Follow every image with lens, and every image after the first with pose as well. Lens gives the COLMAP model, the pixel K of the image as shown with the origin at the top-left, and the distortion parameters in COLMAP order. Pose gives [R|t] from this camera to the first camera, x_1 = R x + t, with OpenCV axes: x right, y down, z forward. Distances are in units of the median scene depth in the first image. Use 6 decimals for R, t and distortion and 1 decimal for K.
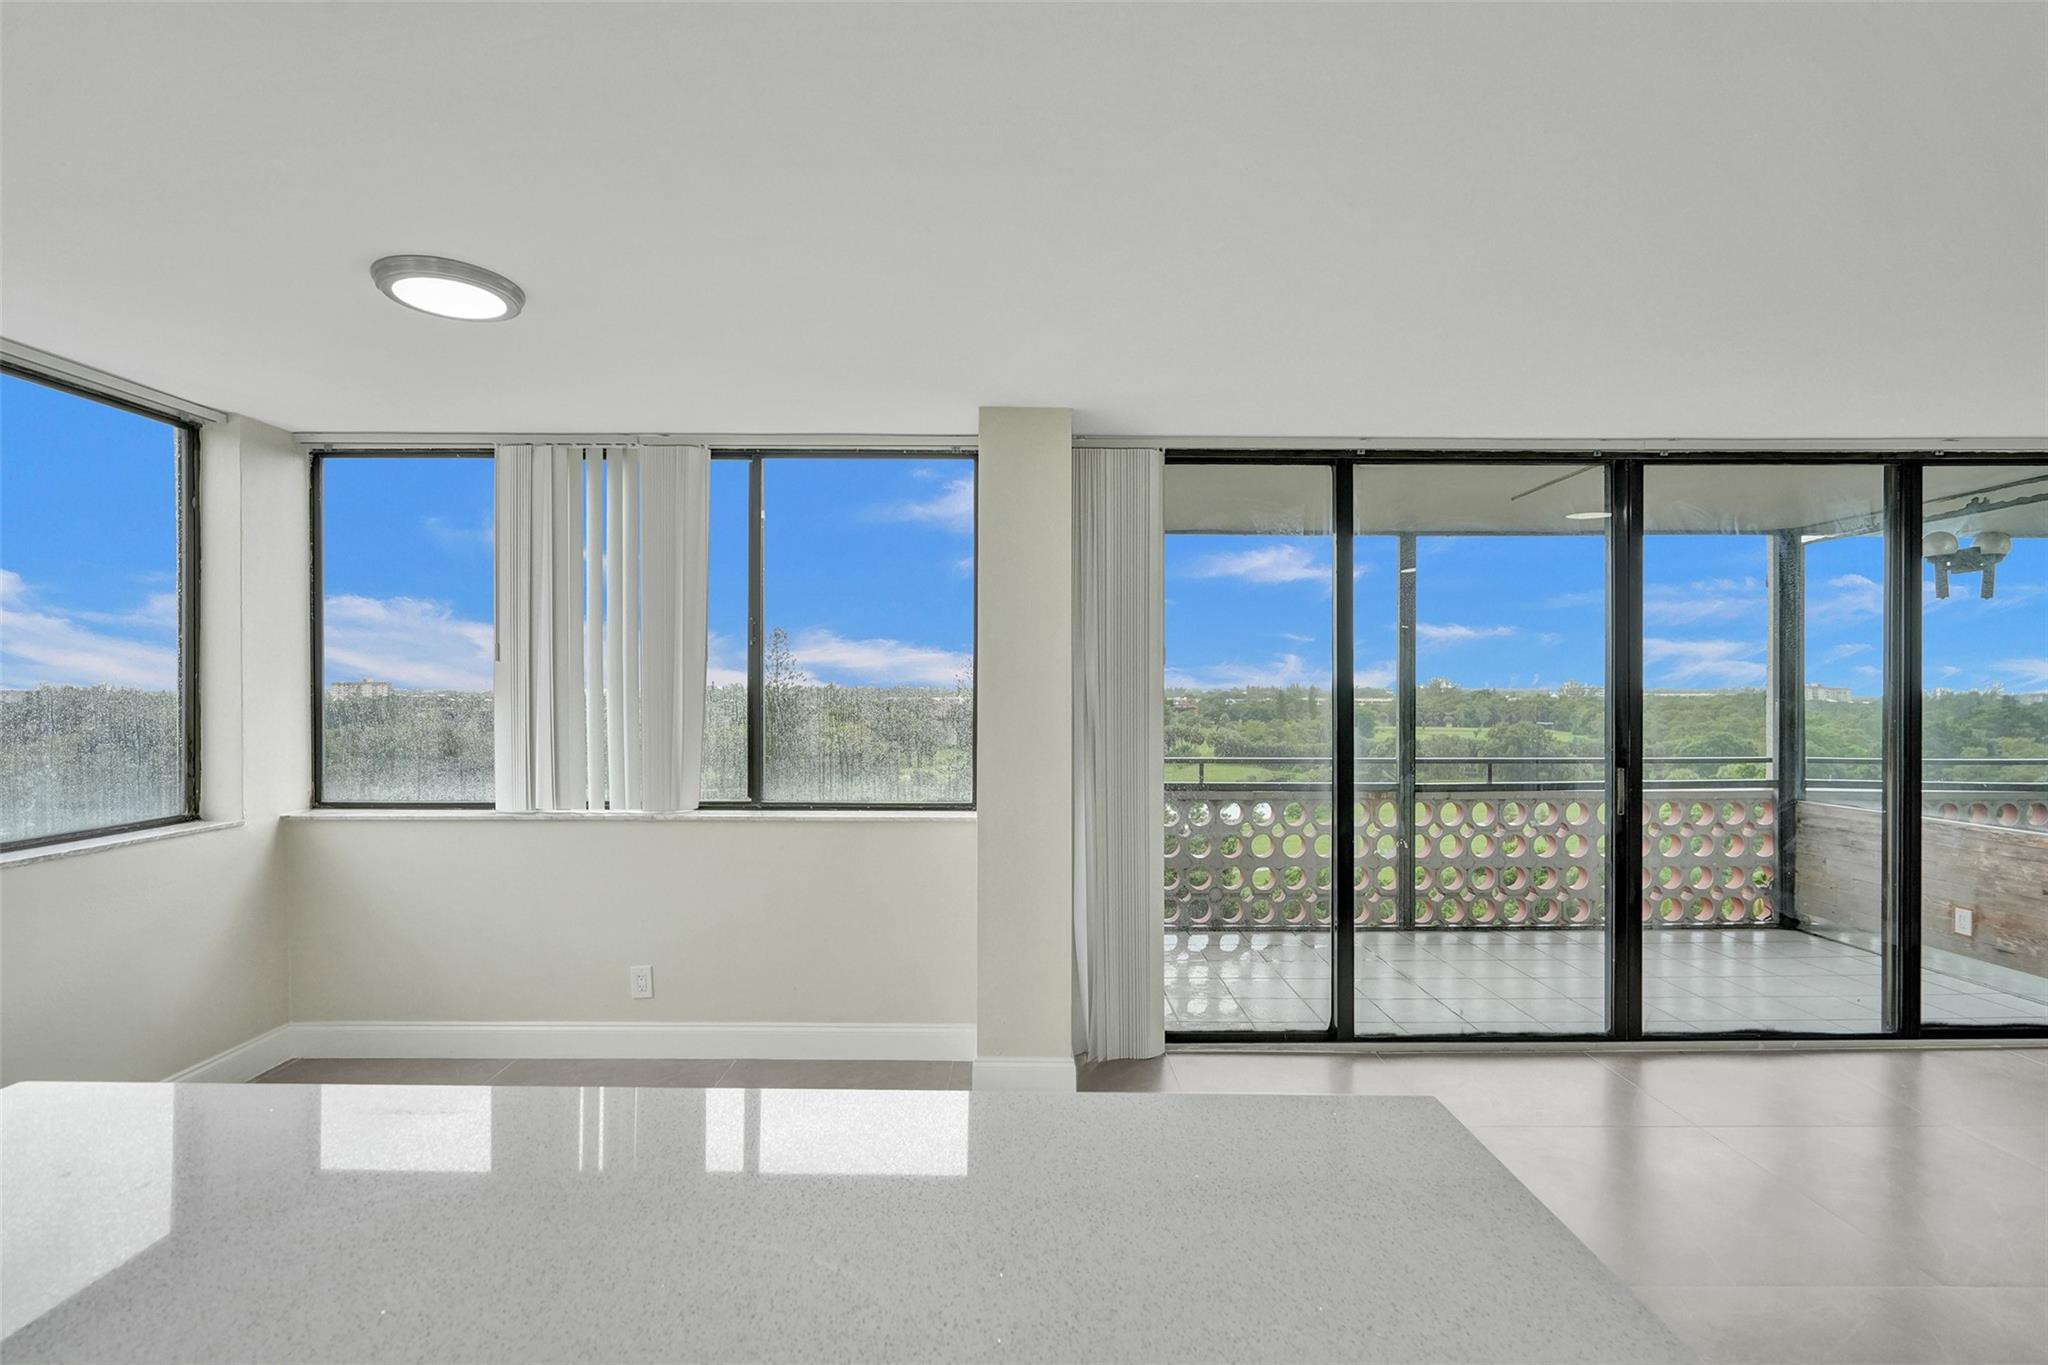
lens RADIAL K [[947.0, 0, 1026.8], [0, 947.0, 693.0], [0, 0, 1]] dist [-0.001395, -0.000095]
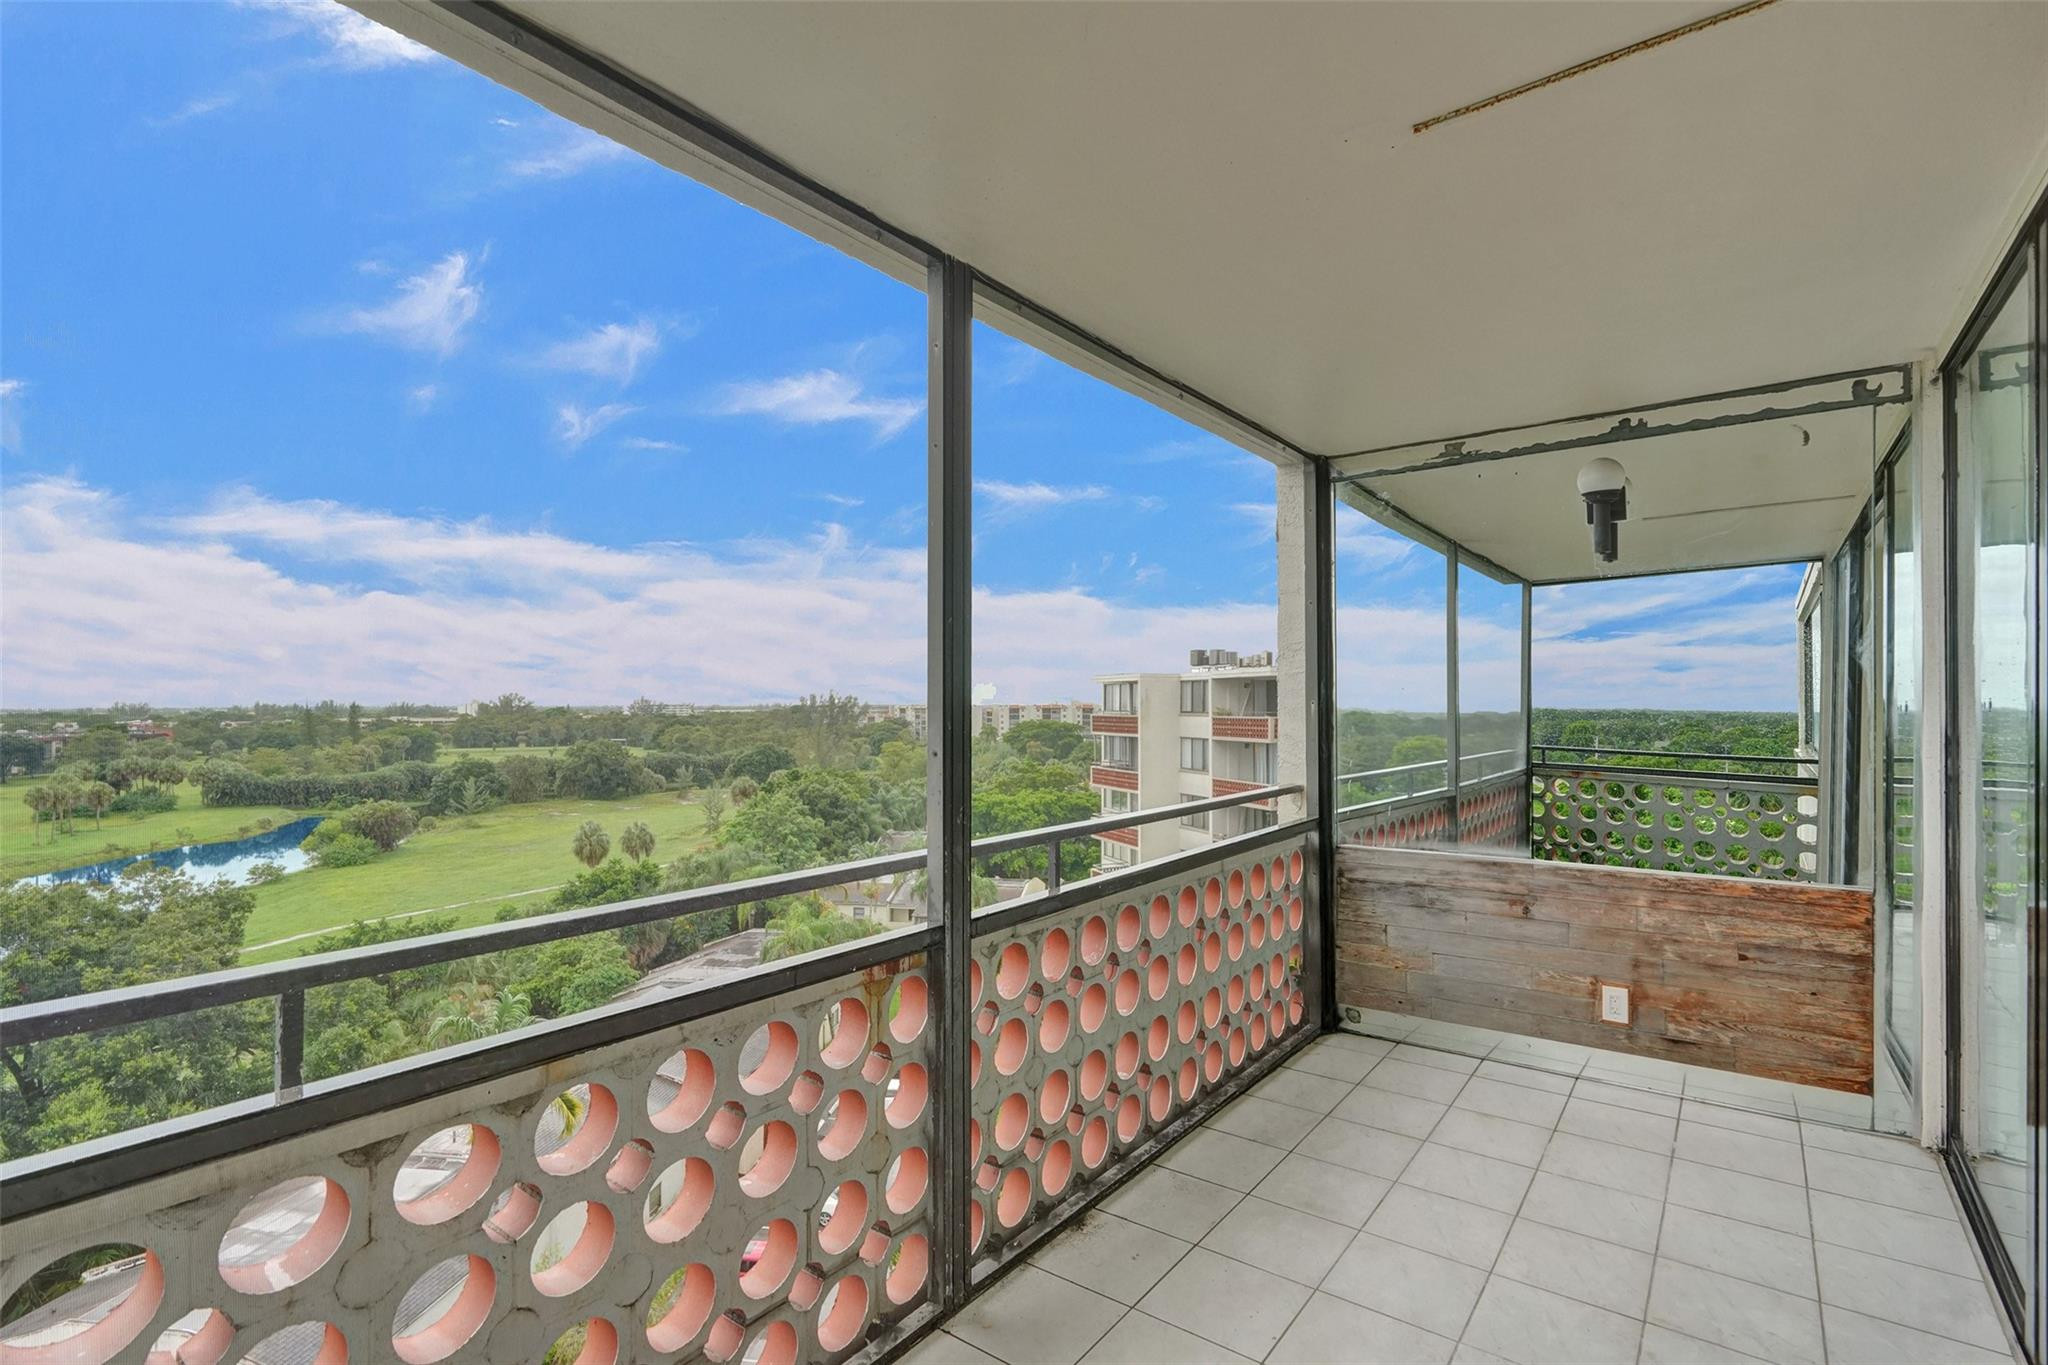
lens RADIAL K [[947.0, 0, 1026.8], [0, 947.0, 693.0], [0, 0, 1]] dist [-0.001395, -0.000095]
pose [[0.610936, 0.006448, 0.791654, 0.117324], [0.008544, 0.999855, -0.014738, 0.009272], [-0.791634, 0.015768, 0.610792, 0.743888]]
